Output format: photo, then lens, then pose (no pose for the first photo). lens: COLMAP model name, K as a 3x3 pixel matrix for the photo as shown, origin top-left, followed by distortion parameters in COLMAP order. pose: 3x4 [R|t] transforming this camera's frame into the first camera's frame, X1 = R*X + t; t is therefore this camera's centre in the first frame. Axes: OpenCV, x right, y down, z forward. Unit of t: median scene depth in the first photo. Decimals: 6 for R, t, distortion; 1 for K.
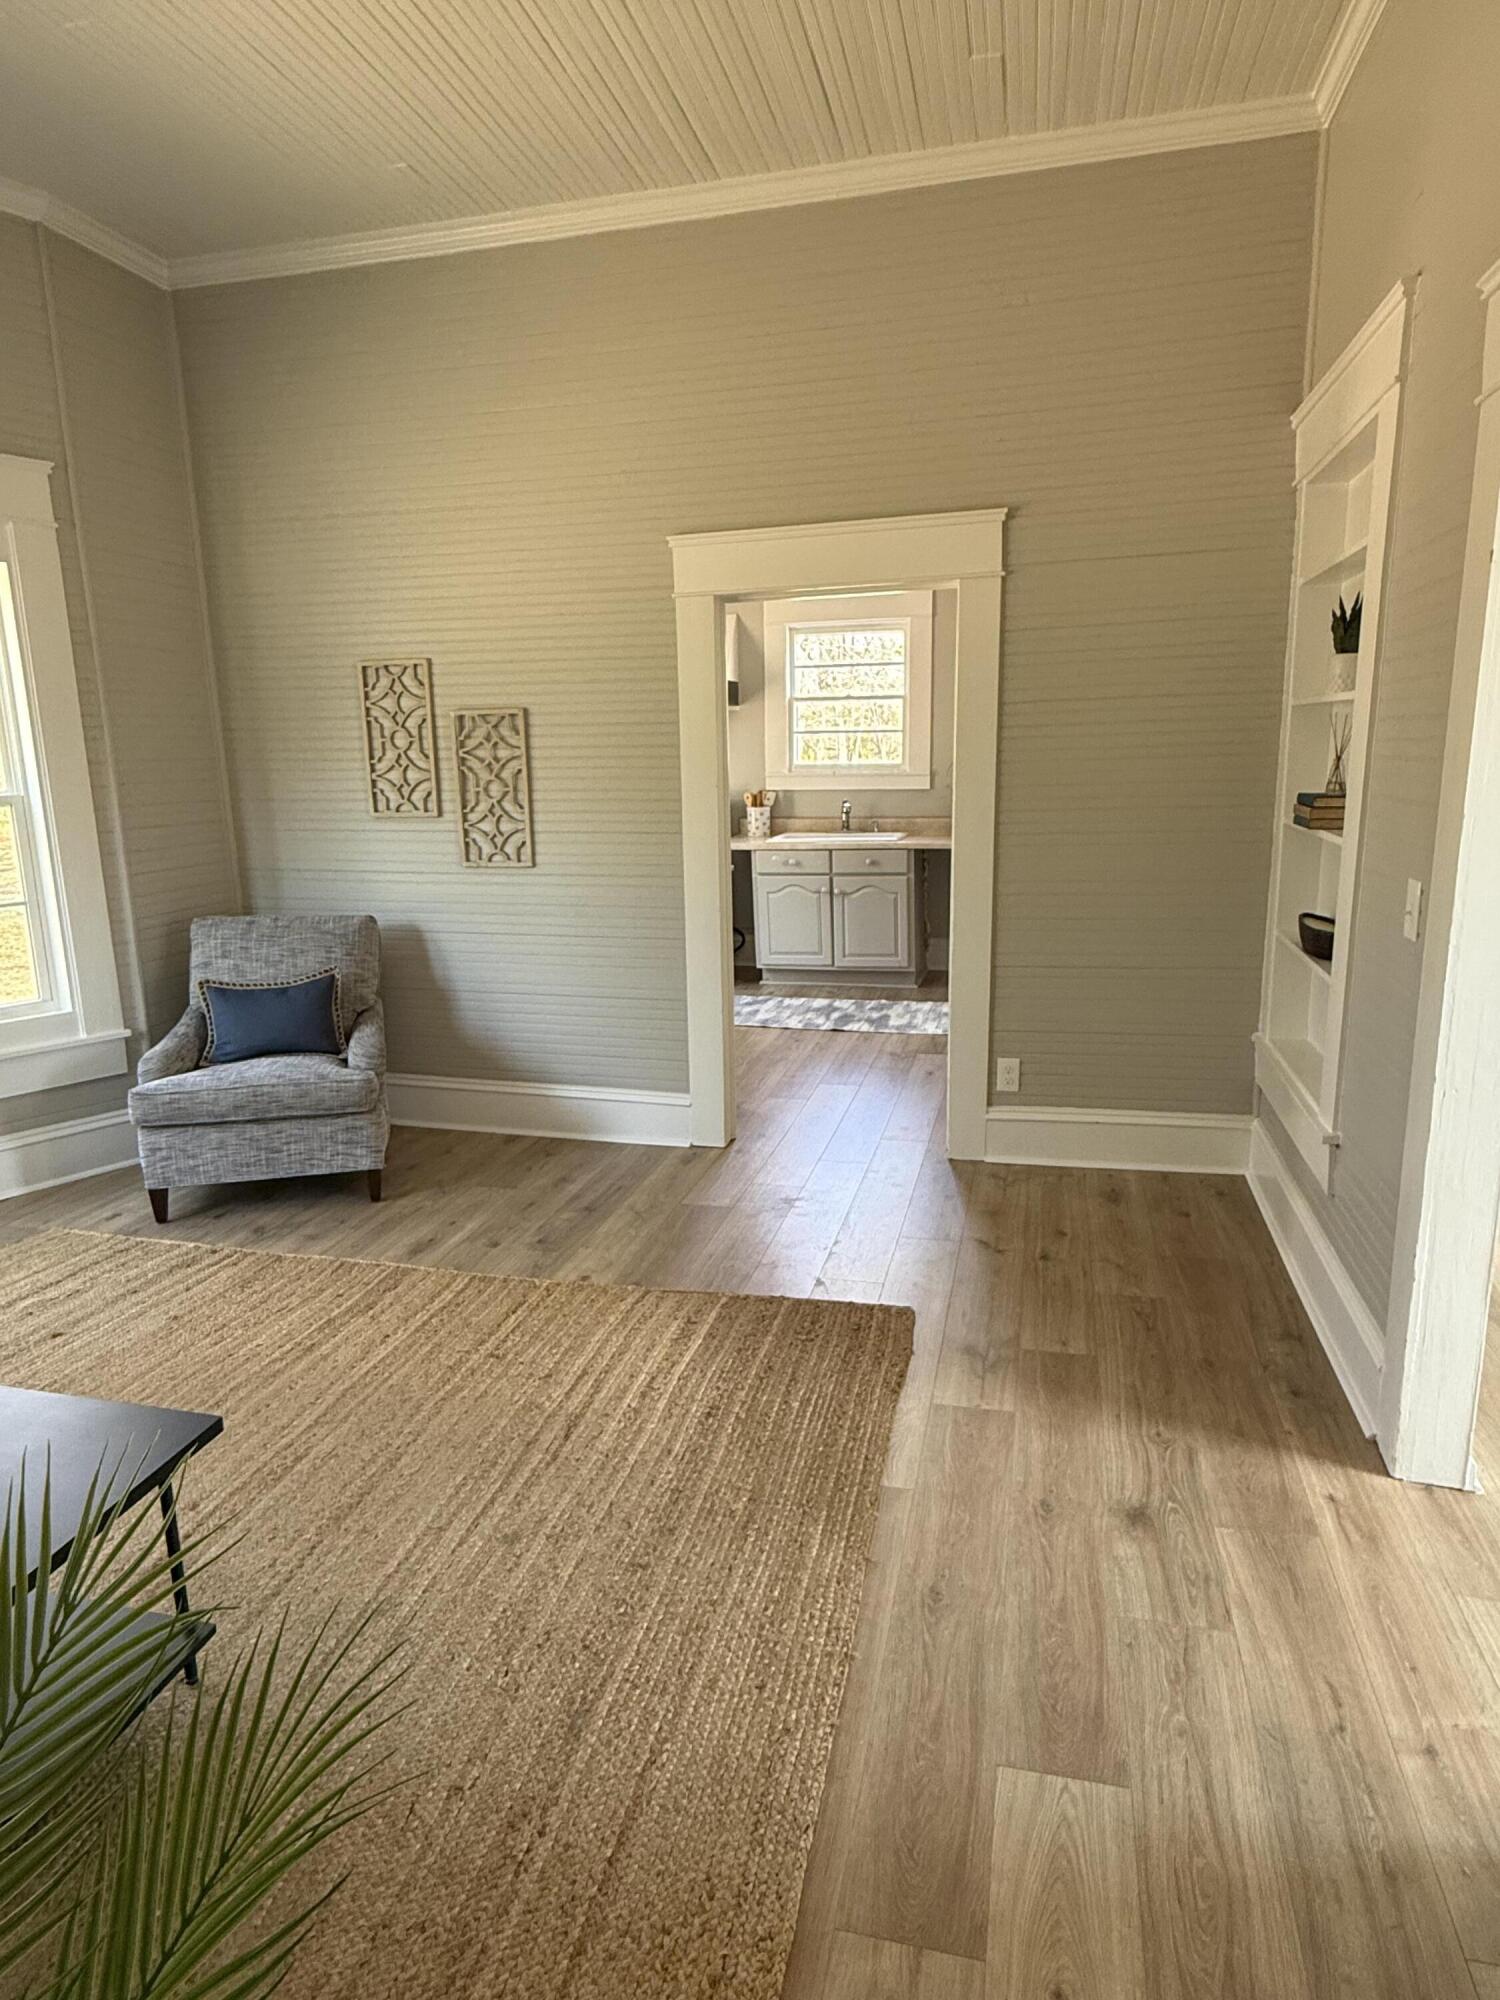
lens RADIAL K [[1176.1, 0, 752.1], [0, 1176.1, 990.9], [0, 0, 1]] dist [-0.001456, -0.000592]
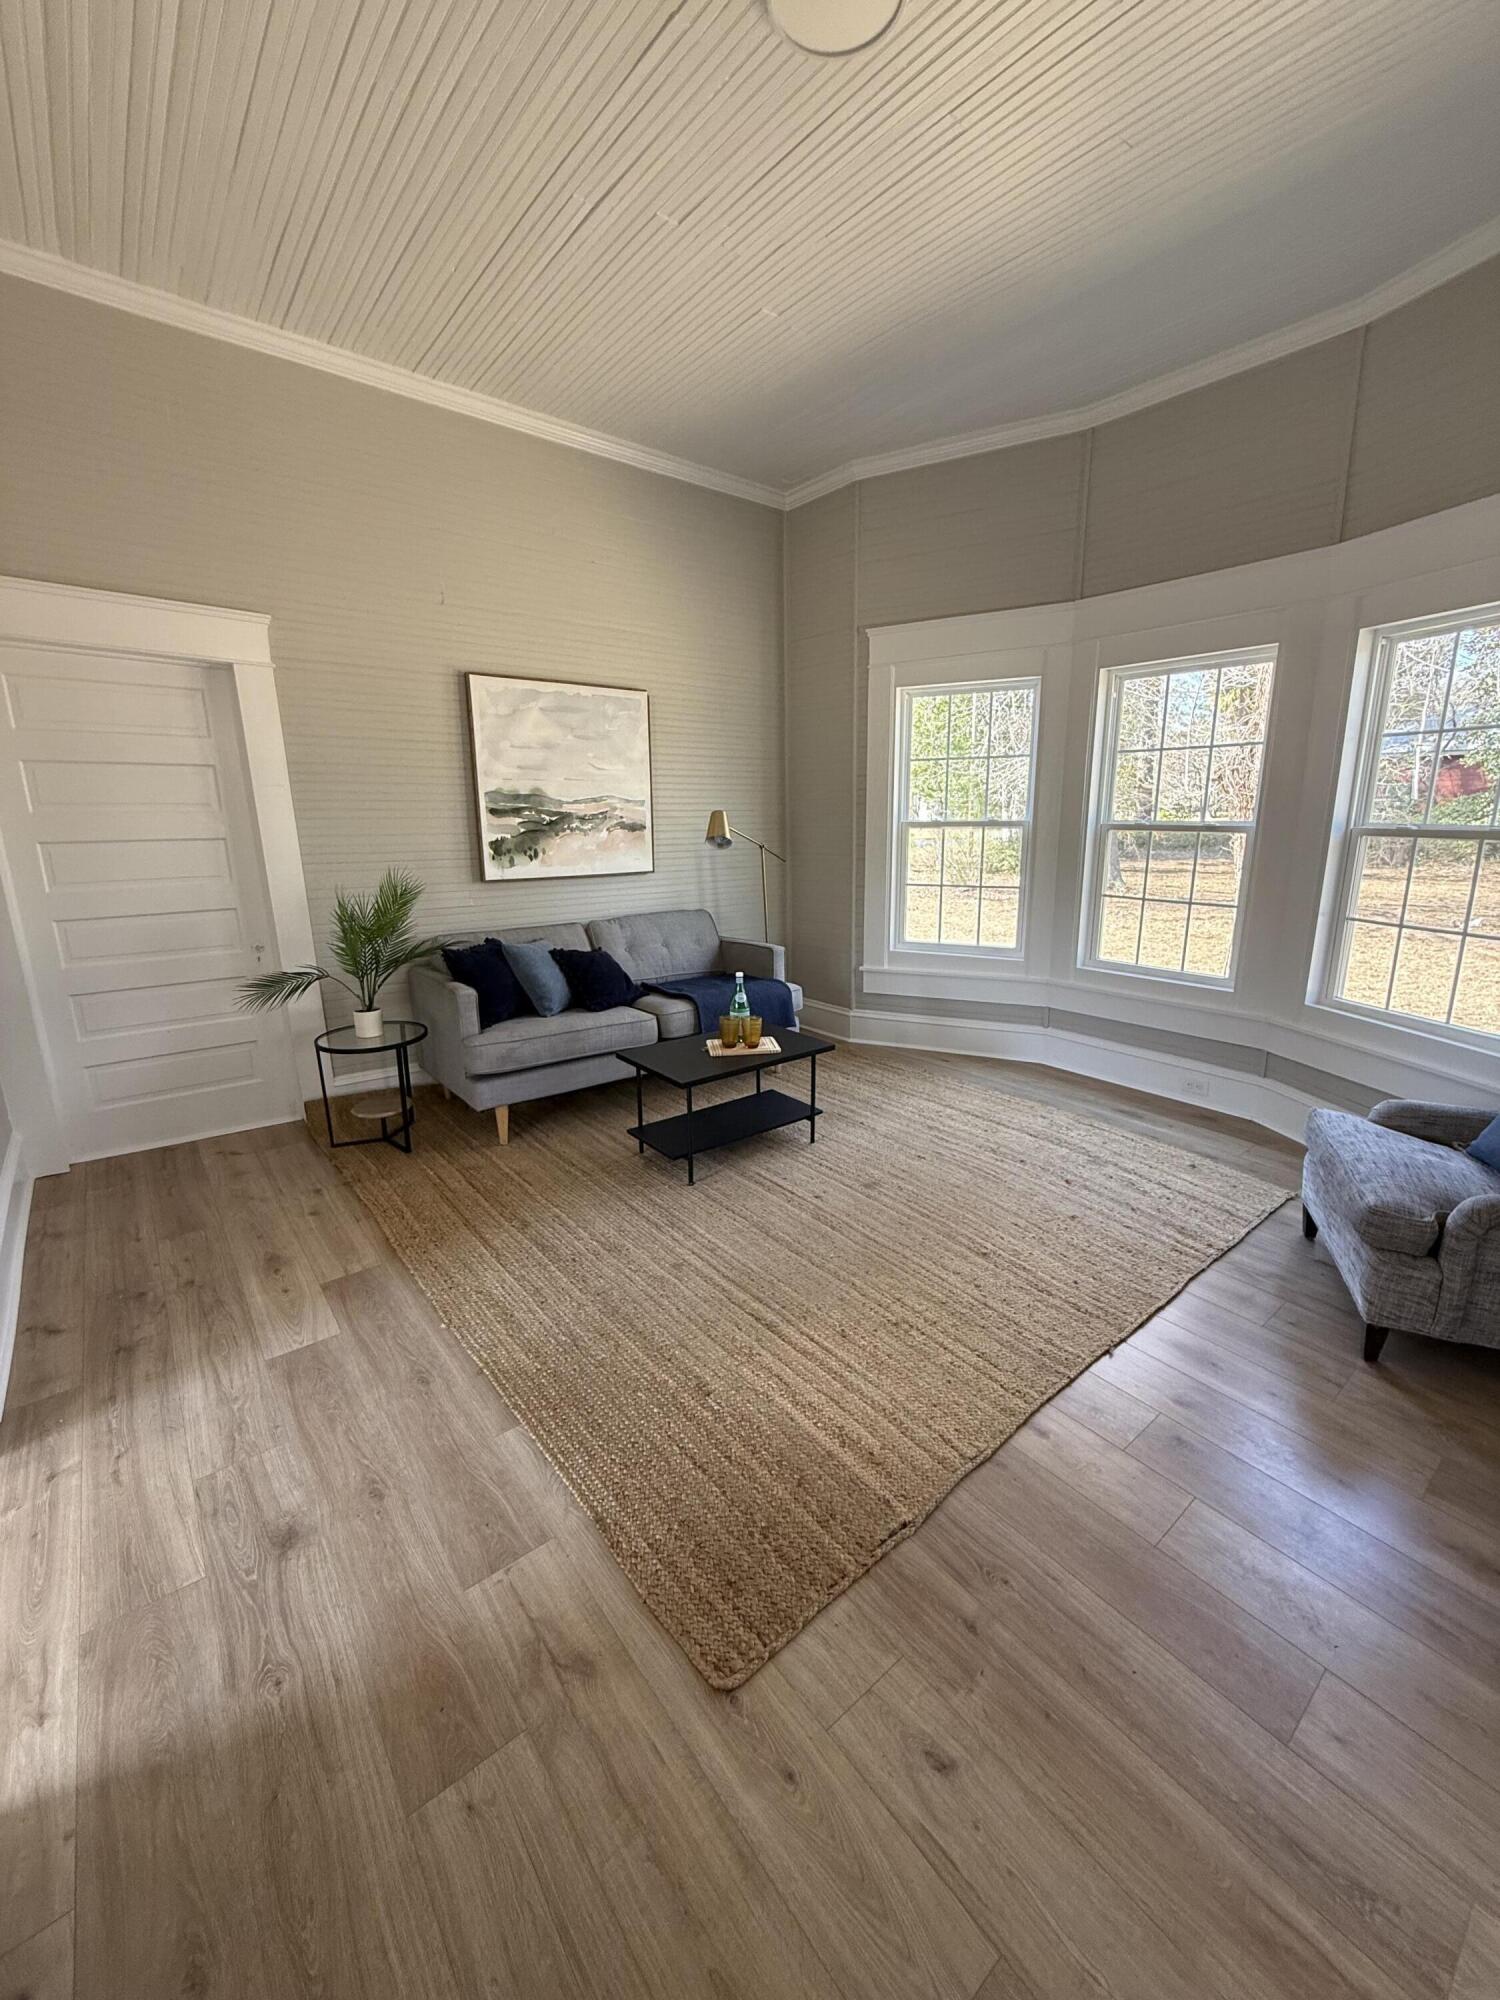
lens RADIAL K [[798.5, 0, 755.8], [0, 798.5, 991.7], [0, 0, 1]] dist [-0.000237, 0.000019]
pose [[-0.601981, 0.202773, -0.772335, 0.317005], [-0.149785, 0.921377, 0.358650, -0.194065], [0.784336, 0.331585, -0.524279, 0.926137]]
